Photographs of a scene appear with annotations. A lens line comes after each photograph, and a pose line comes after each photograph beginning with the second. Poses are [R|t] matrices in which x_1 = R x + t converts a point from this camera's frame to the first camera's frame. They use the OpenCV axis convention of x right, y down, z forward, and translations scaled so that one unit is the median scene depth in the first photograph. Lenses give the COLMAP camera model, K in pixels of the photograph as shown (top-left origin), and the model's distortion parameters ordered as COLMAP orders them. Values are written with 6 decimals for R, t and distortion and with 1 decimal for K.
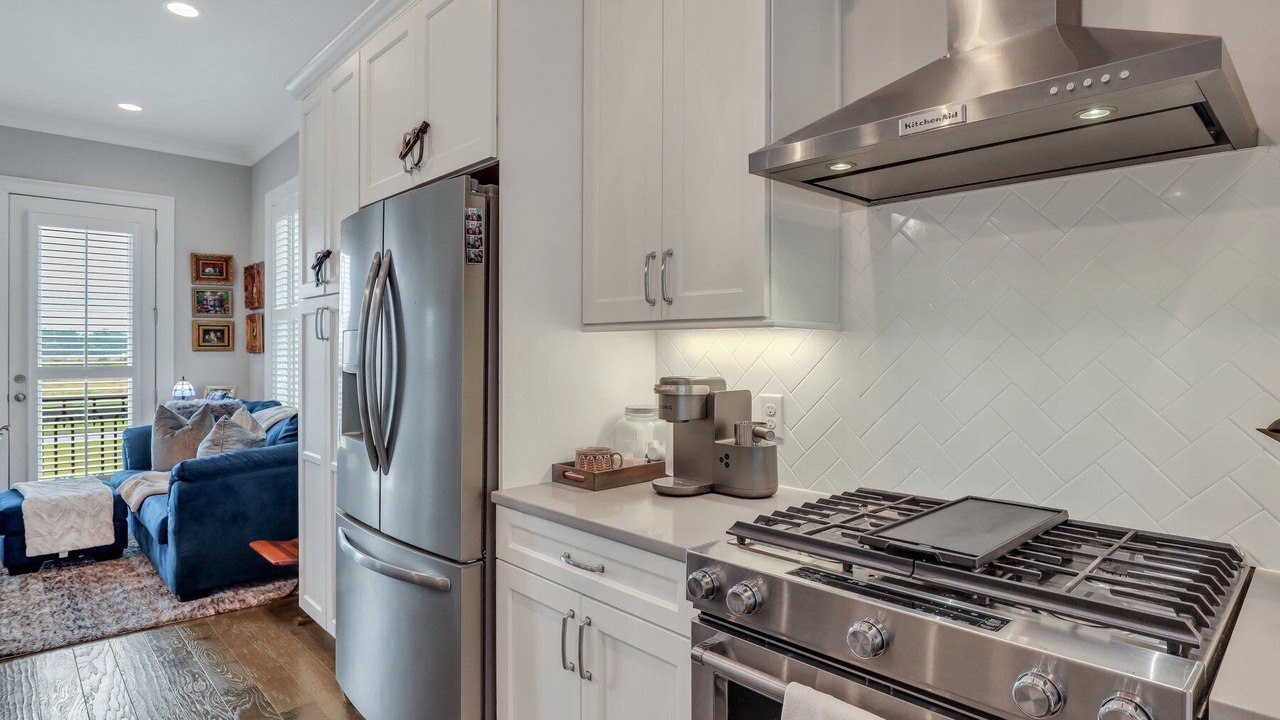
lens RADIAL K [[677.3, 0, 646.8], [0, 677.3, 352.8], [0, 0, 1]] dist [-0.019693, -0.000020]
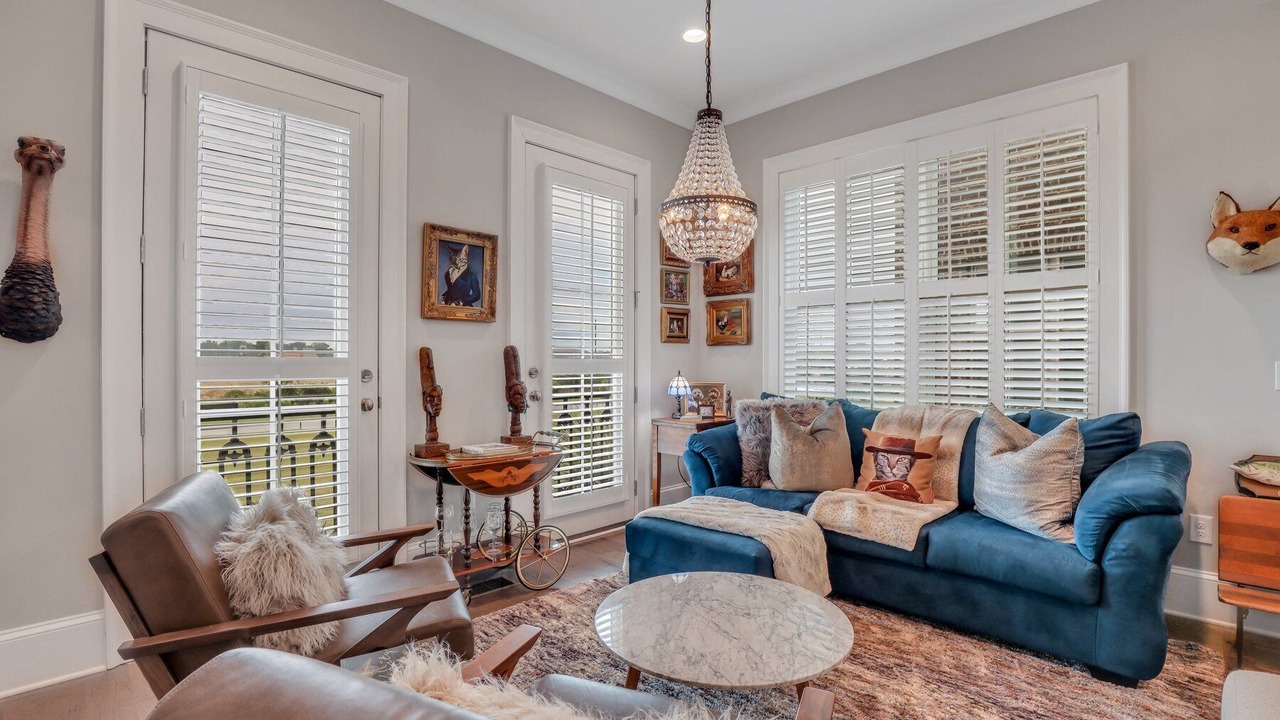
lens RADIAL K [[592.2, 0, 640.0], [0, 592.2, 360.0], [0, 0, 1]] dist [-0.015518, -0.000053]
pose [[0.999808, -0.001151, 0.019551, -1.941562], [0.001218, 0.999993, -0.003431, 0.060274], [-0.019547, 0.003454, 0.999803, 0.661367]]
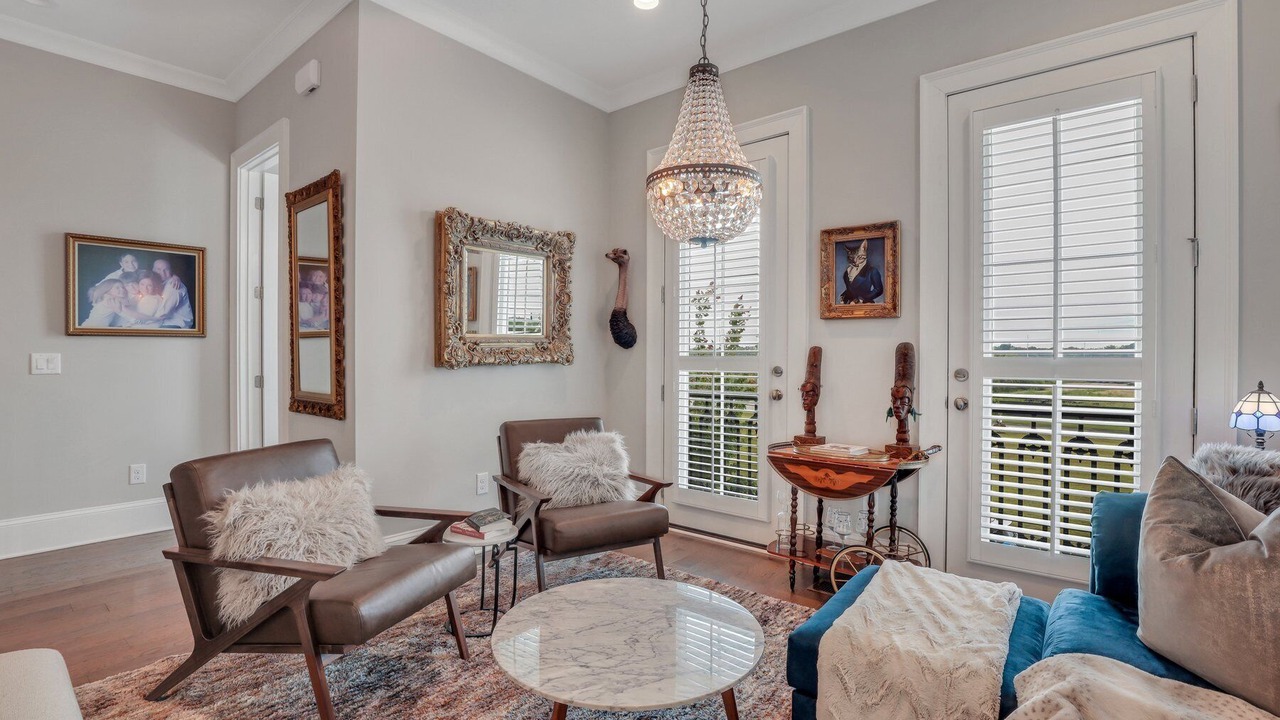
lens RADIAL K [[581.9, 0, 644.5], [0, 581.9, 361.3], [0, 0, 1]] dist [-0.031394, 0.000263]
pose [[0.108638, 0.007835, -0.994050, -0.982725], [-0.006482, 0.999953, 0.007173, 0.054779], [0.994060, 0.005664, 0.108684, 1.481227]]
